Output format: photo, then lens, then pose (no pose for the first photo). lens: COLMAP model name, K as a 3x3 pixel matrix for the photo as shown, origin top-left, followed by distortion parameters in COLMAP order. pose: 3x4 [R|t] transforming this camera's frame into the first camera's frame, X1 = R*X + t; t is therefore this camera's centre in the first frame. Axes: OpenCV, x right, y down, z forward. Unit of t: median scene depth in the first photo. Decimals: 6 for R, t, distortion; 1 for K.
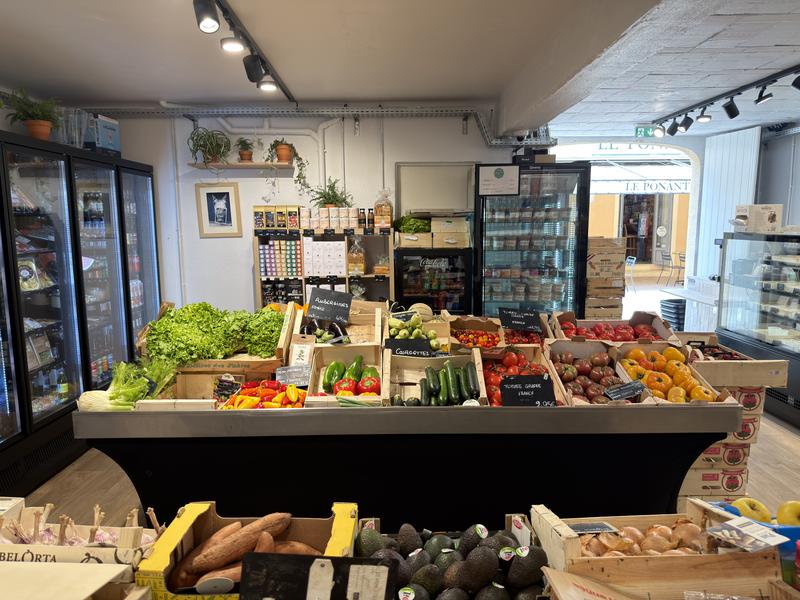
lens RADIAL K [[560.3, 0, 400.0], [0, 560.3, 300.0], [0, 0, 1]] dist [0.000278, -0.002185]
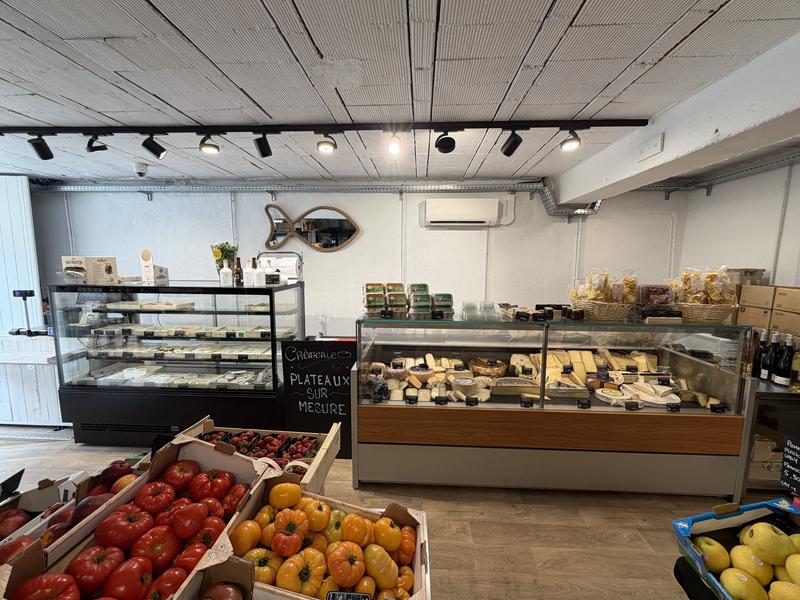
lens RADIAL K [[332.5, 0, 400.0], [0, 332.5, 300.0], [0, 0, 1]] dist [0.000435, 0.000084]
pose [[0.048966, -0.109987, 0.992726, 0.067719], [0.131343, 0.985996, 0.102763, -0.082759], [-0.990127, 0.125356, 0.062726, 0.428011]]
